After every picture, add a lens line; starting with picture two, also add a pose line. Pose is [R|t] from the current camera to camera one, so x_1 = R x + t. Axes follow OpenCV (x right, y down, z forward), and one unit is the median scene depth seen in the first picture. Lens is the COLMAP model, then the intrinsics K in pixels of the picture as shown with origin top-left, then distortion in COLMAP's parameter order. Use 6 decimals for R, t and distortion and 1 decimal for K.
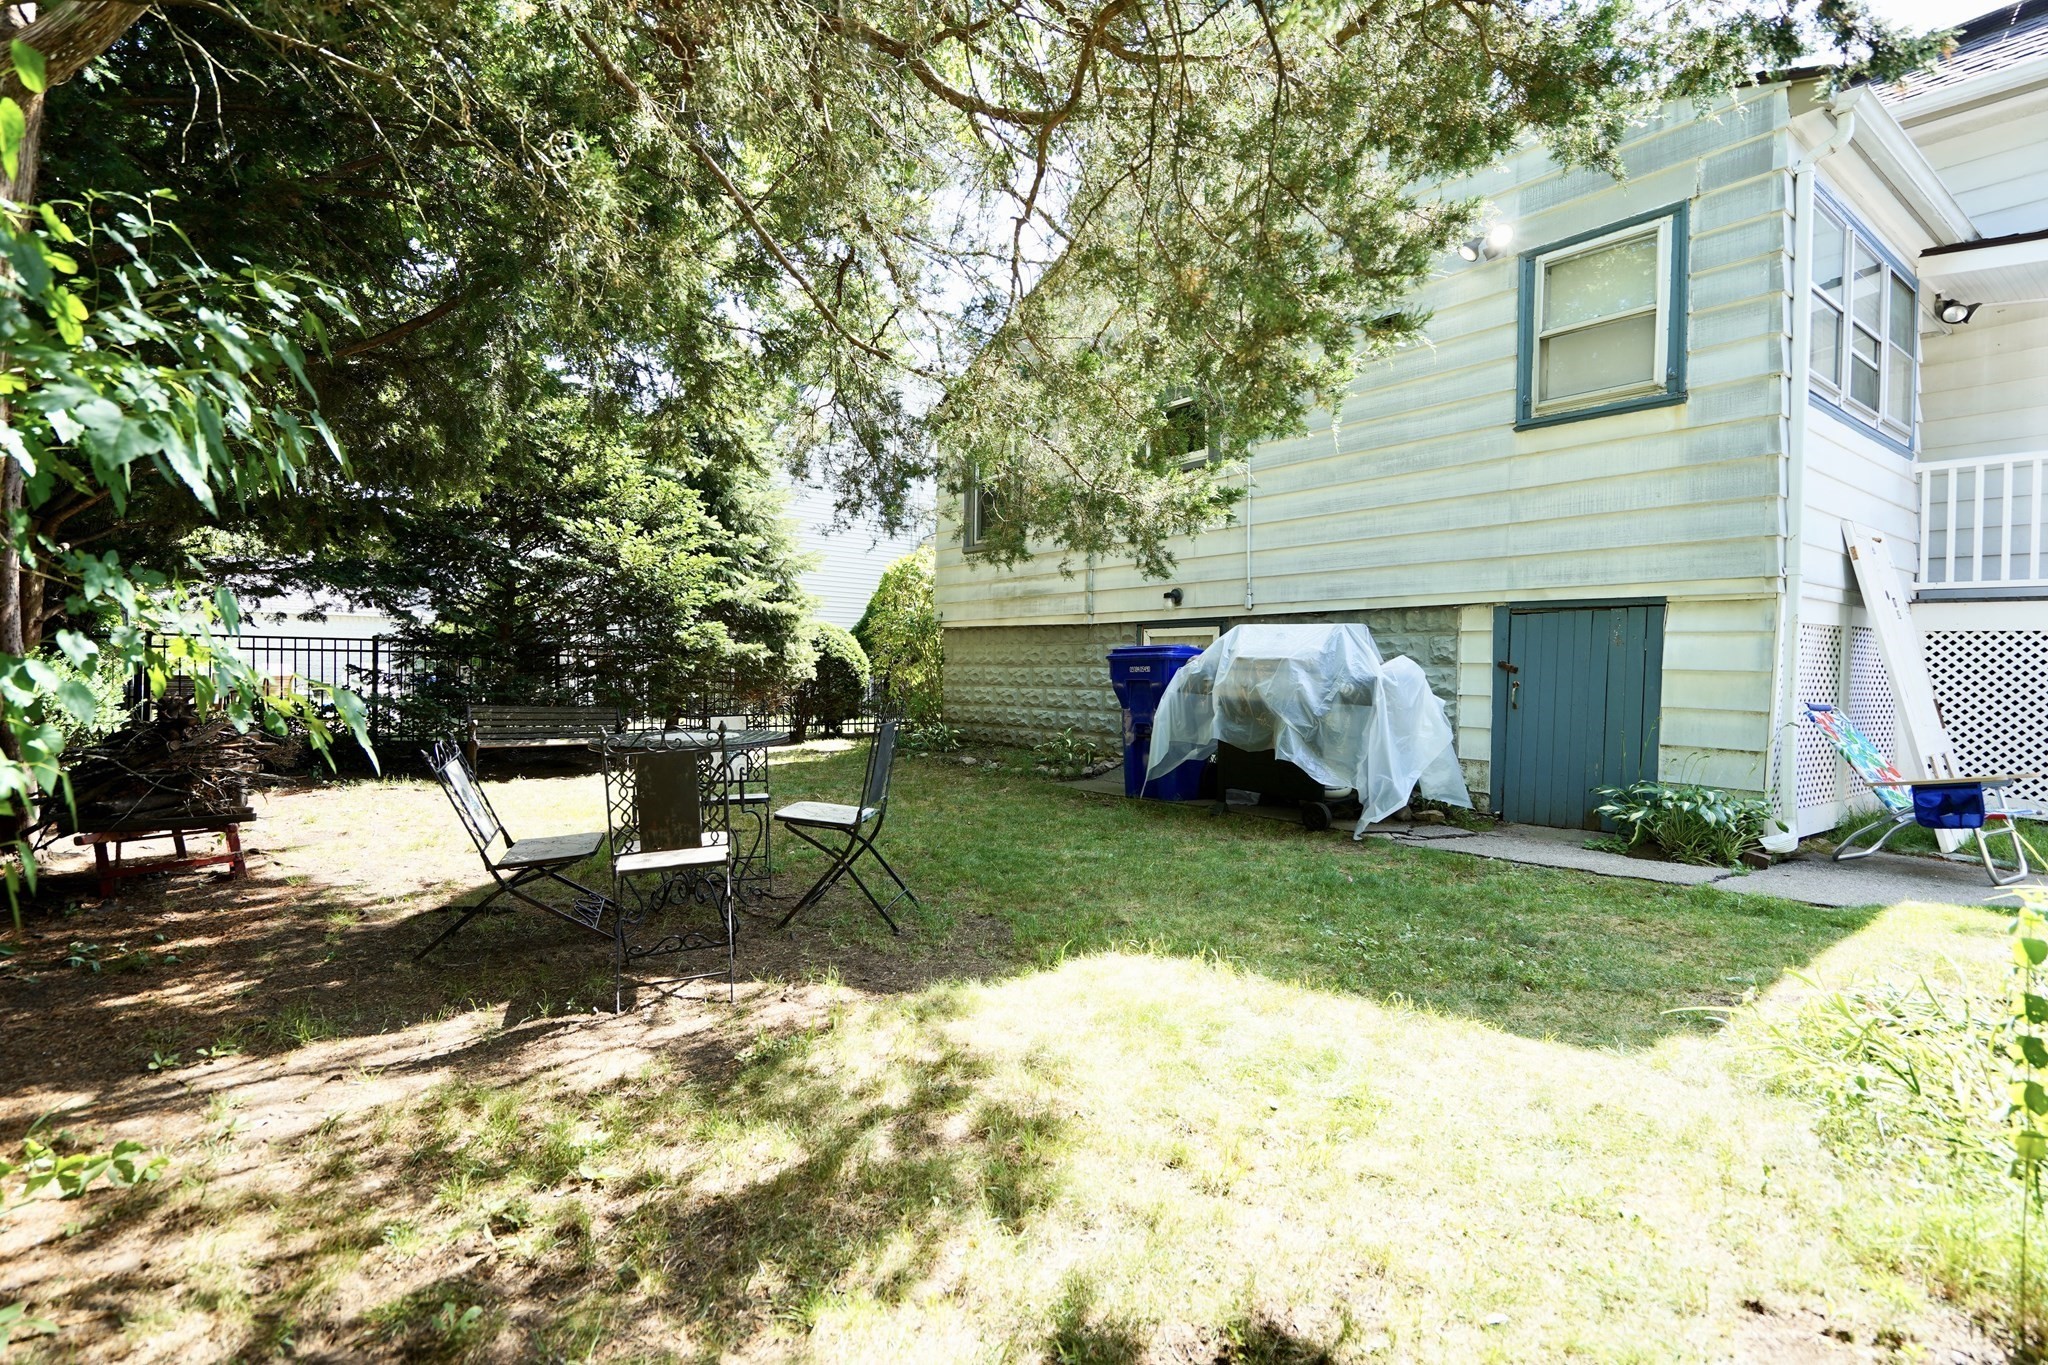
lens RADIAL K [[922.8, 0, 1023.8], [0, 922.8, 677.7], [0, 0, 1]] dist [-0.008283, 0.001422]
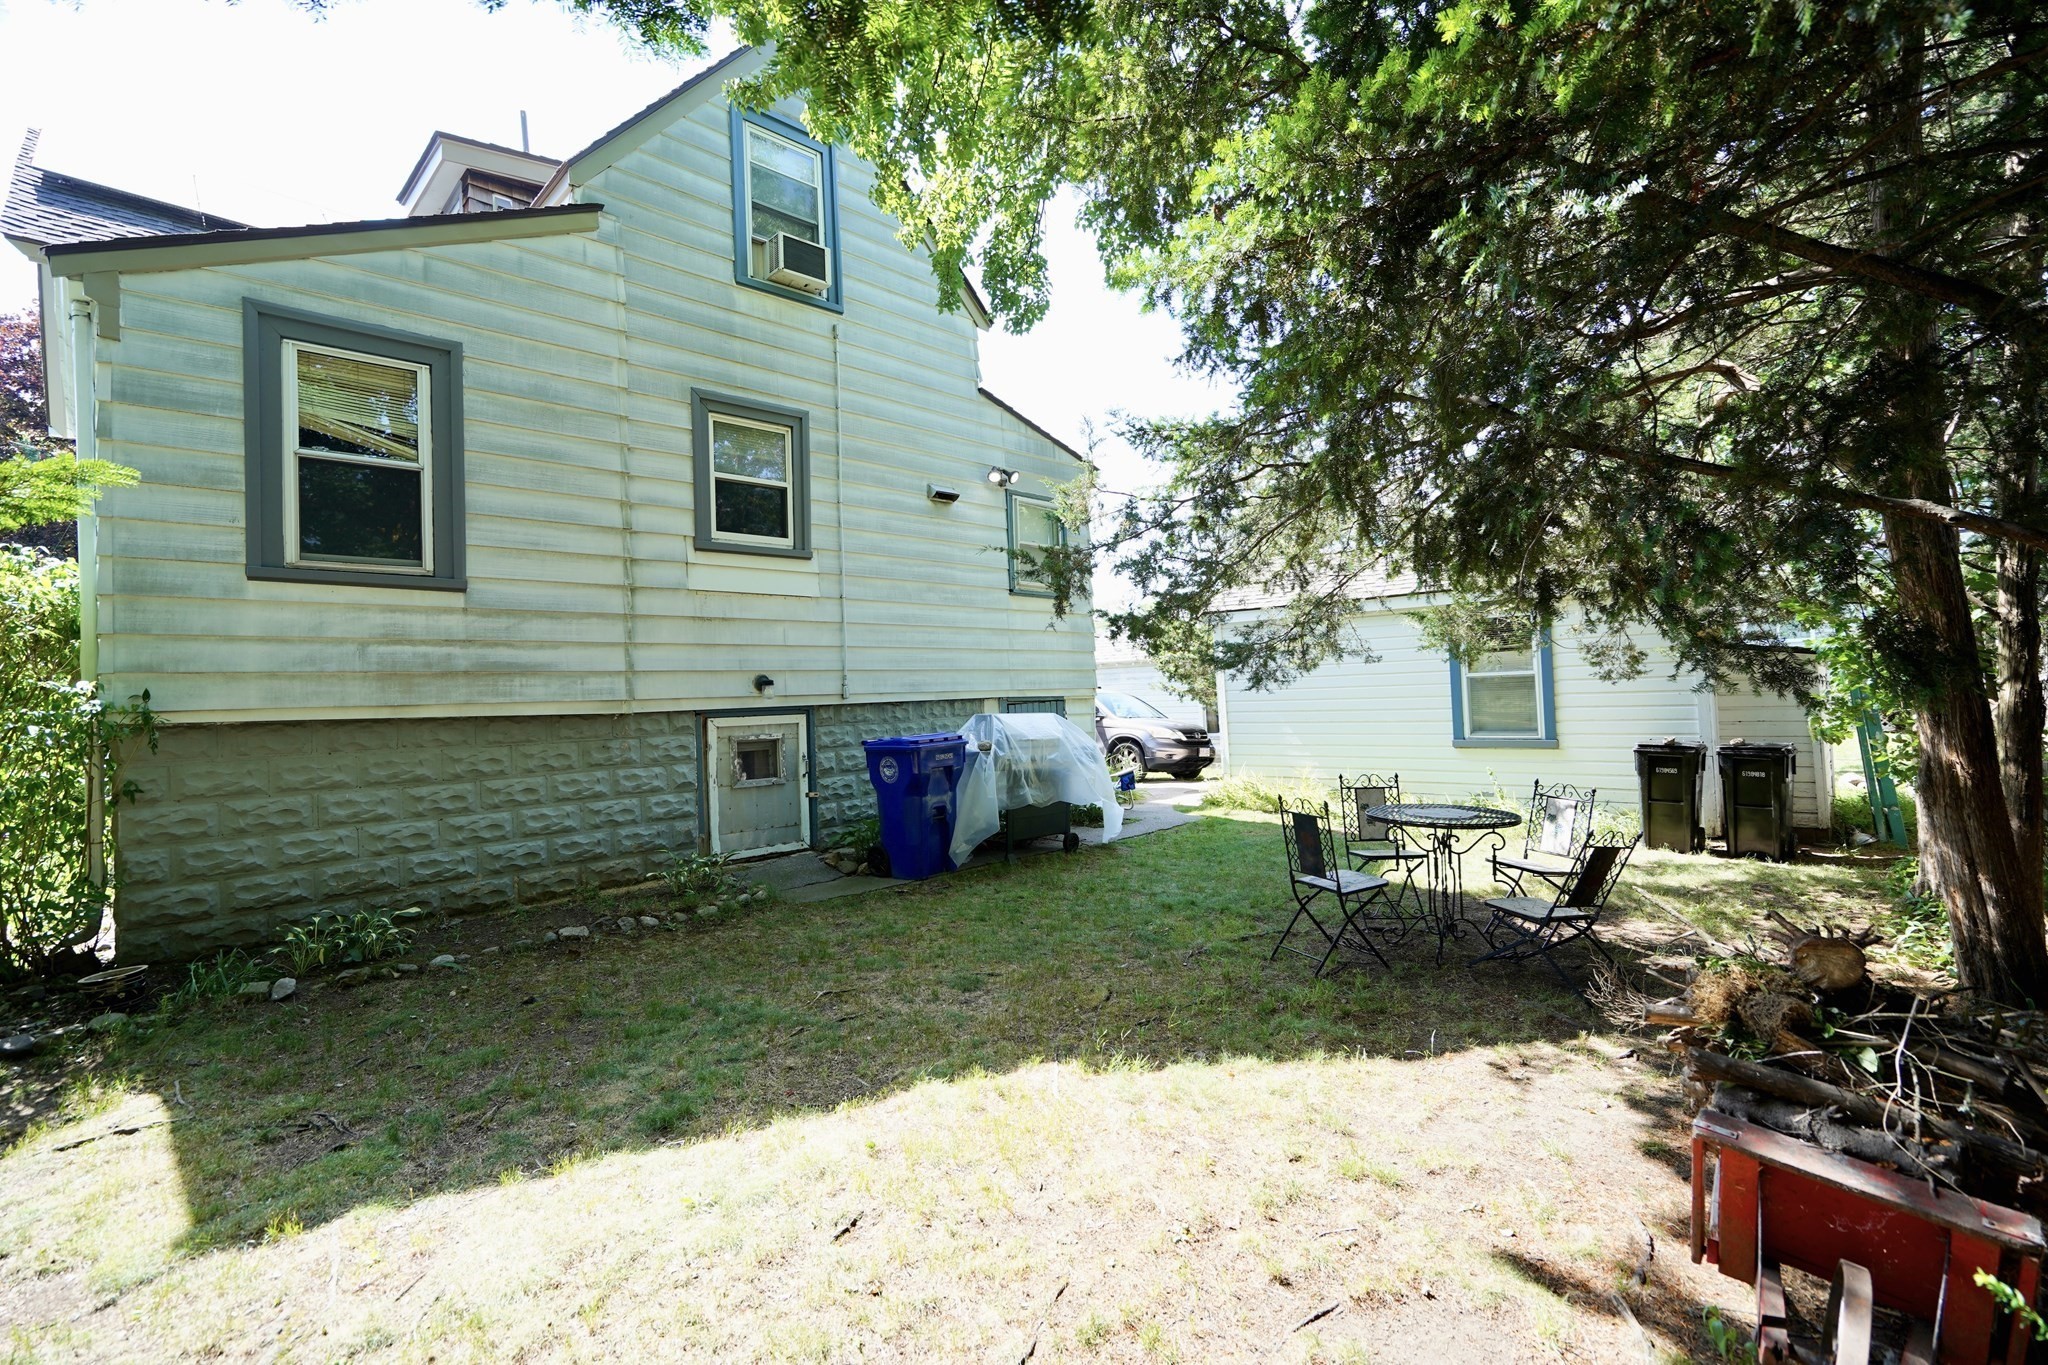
lens RADIAL K [[922.8, 0, 1024.1], [0, 922.8, 687.9], [0, 0, 1]] dist [-0.008283, 0.001422]
pose [[-0.098780, 0.025329, 0.994787, -0.907534], [0.066878, 0.997585, -0.018760, -0.052961], [-0.992859, 0.064677, -0.100235, 0.922999]]
